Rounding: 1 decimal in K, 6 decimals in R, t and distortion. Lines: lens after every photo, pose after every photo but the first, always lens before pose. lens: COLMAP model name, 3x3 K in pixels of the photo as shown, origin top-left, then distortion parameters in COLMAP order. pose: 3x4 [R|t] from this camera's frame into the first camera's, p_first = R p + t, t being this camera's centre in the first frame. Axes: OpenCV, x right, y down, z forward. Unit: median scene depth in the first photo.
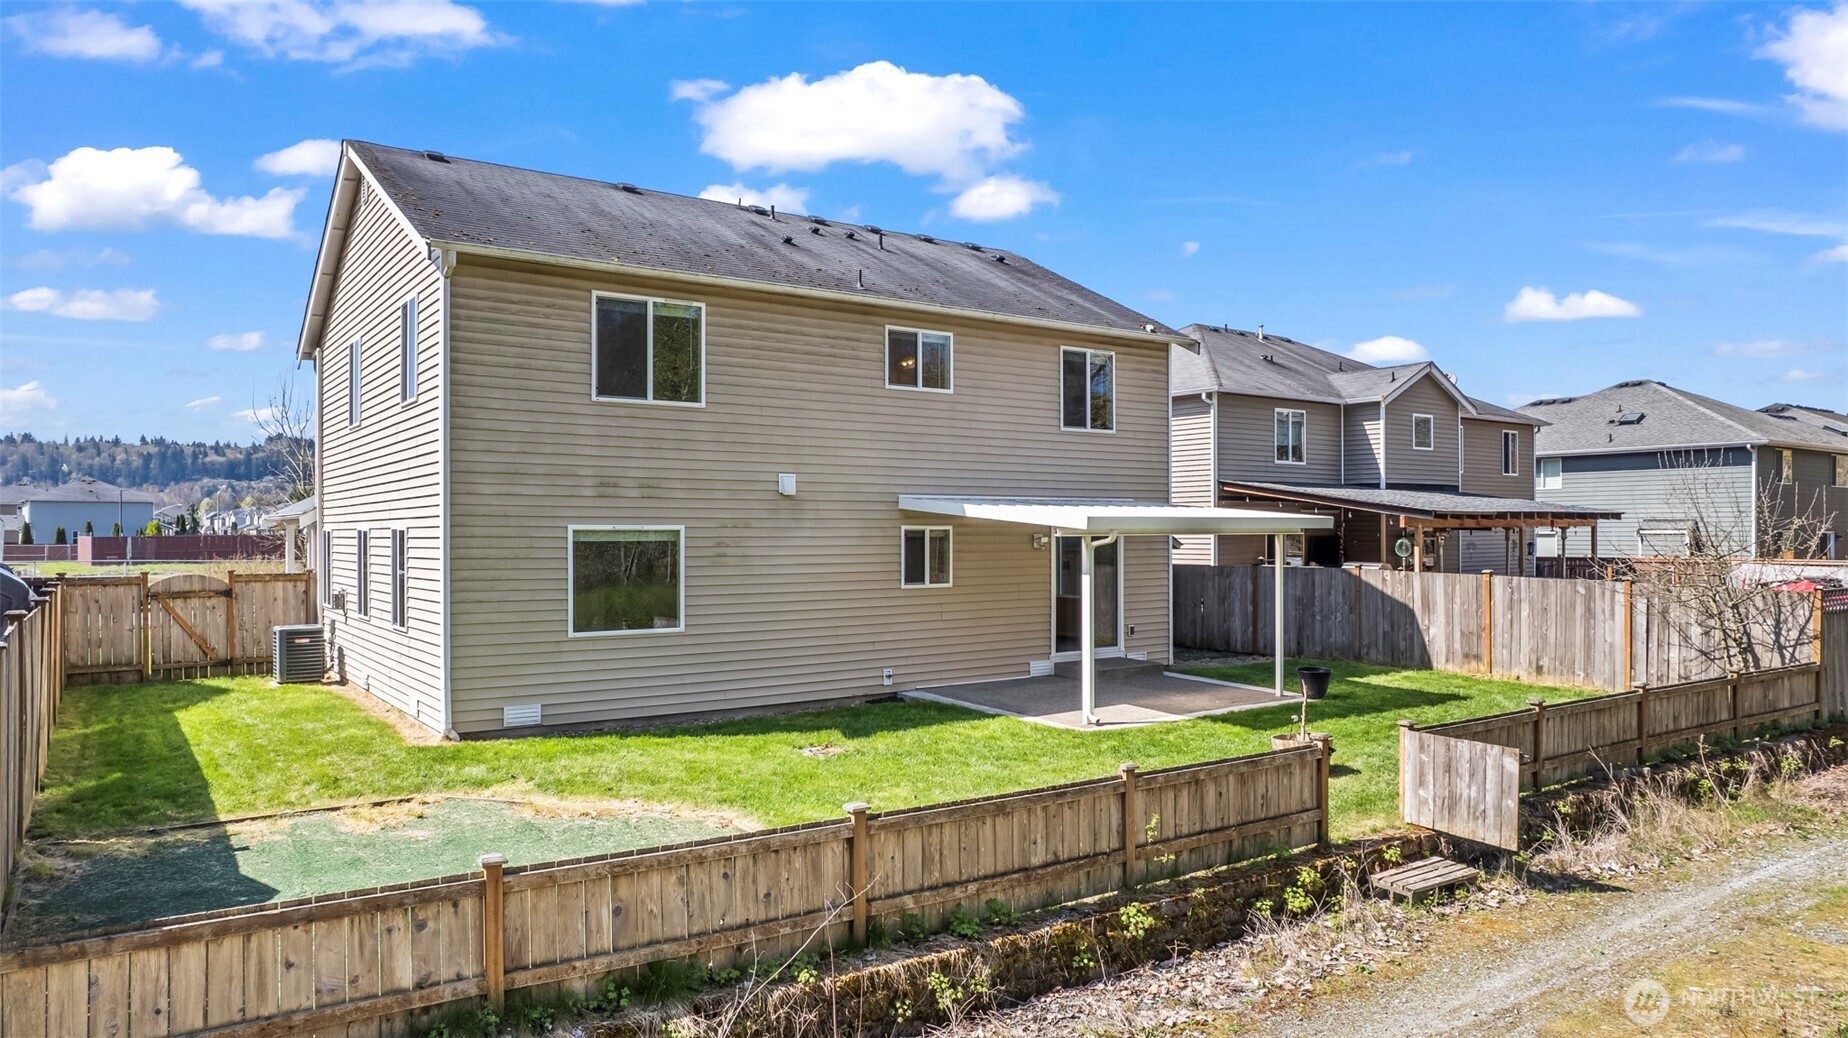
lens RADIAL K [[1187.5, 0, 933.0], [0, 1187.5, 535.1], [0, 0, 1]] dist [-0.077898, 0.071546]
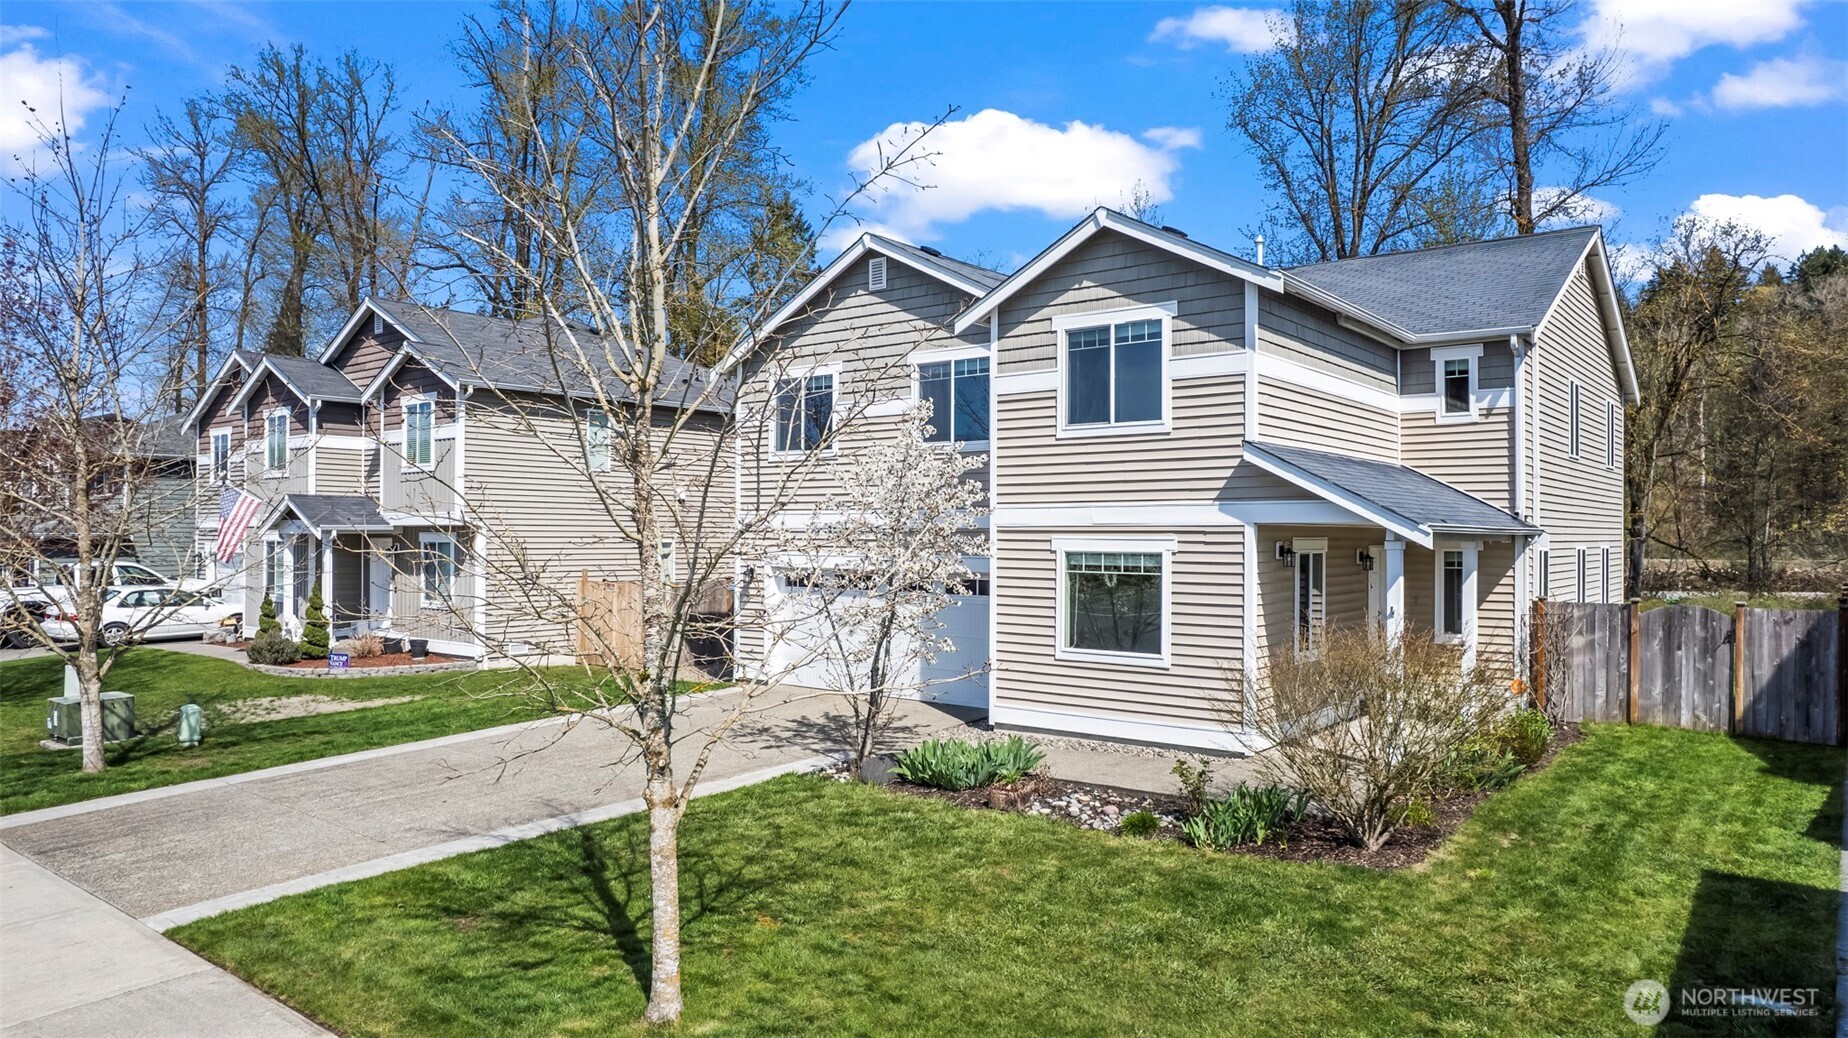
lens RADIAL K [[1183.5, 0, 924.0], [0, 1183.5, 519.0], [0, 0, 1]] dist [-0.079784, 0.071965]
pose [[0.273829, -0.006407, -0.961757, 0.683491], [-0.002344, 0.999970, -0.007329, -0.026019], [0.961776, 0.004261, 0.273805, 0.571694]]
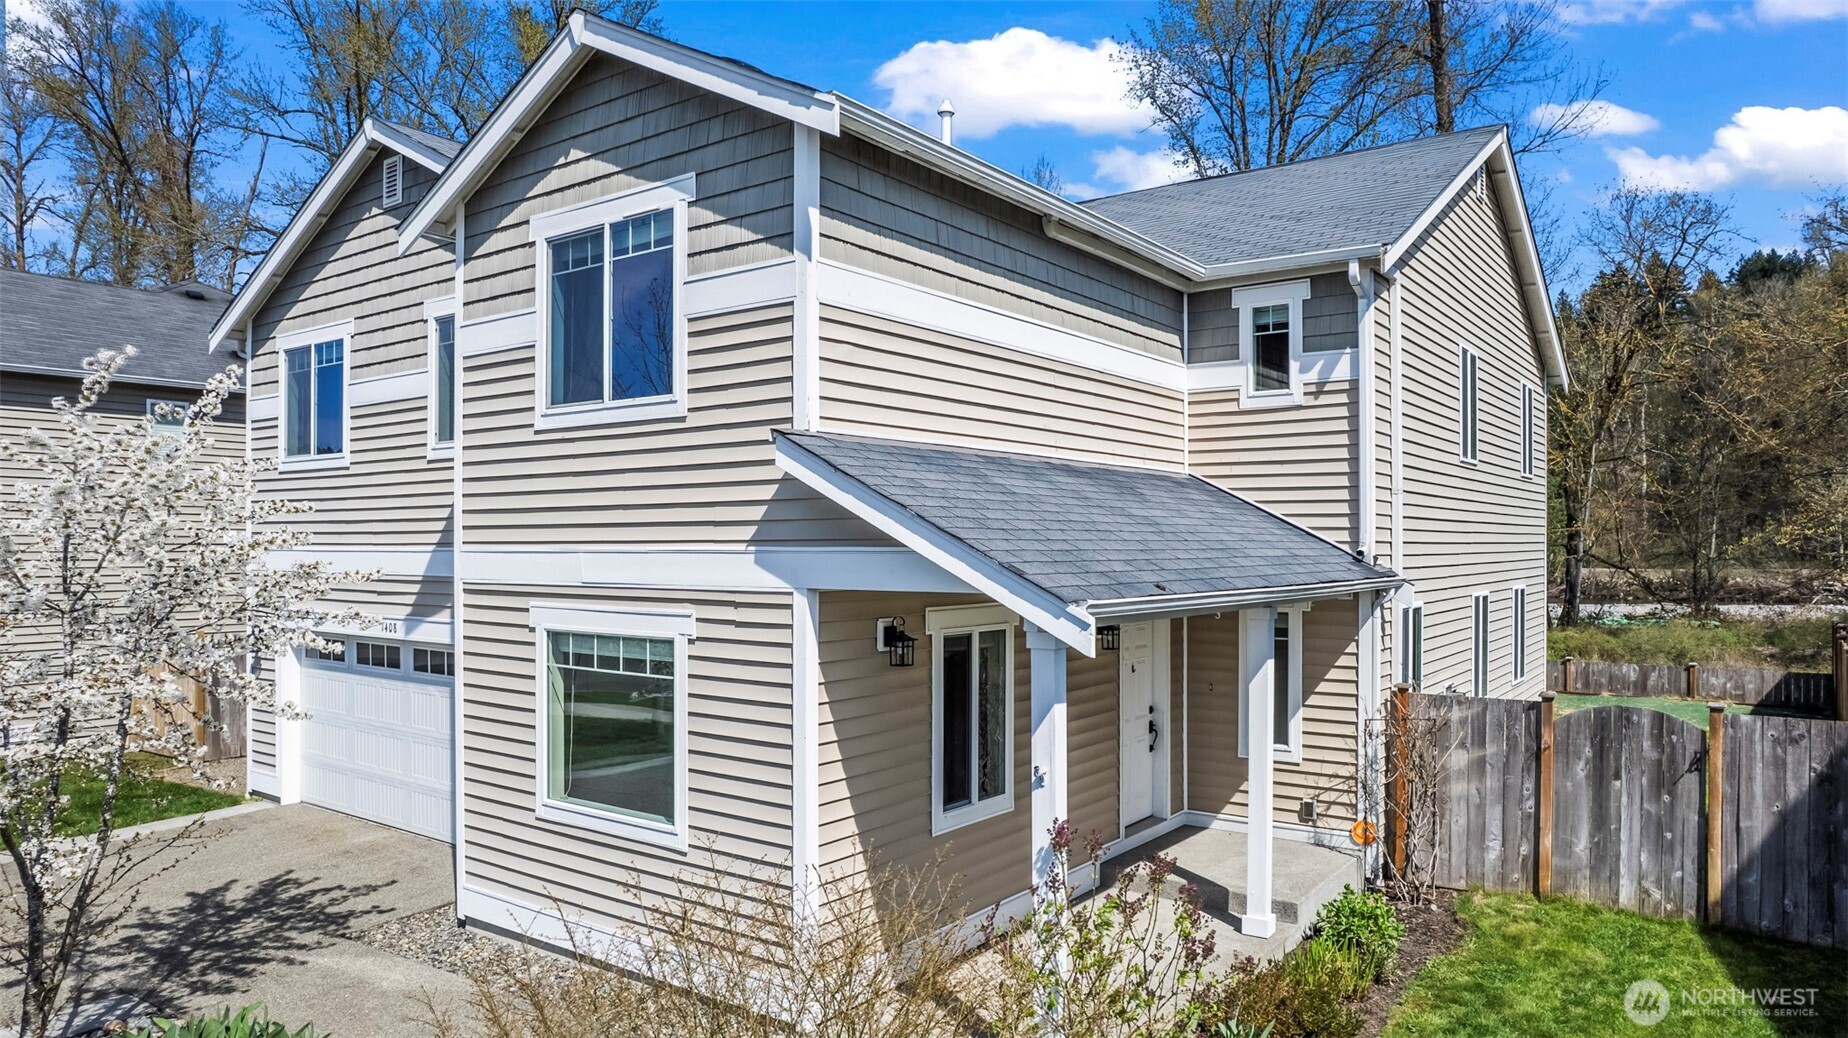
lens RADIAL K [[1187.5, 0, 933.0], [0, 1187.5, 535.1], [0, 0, 1]] dist [-0.077898, 0.071546]
pose [[0.315941, -0.000485, -0.948779, 0.338069], [0.001840, 0.999998, 0.000101, -0.052215], [0.948777, -0.001778, 0.315941, 0.971745]]
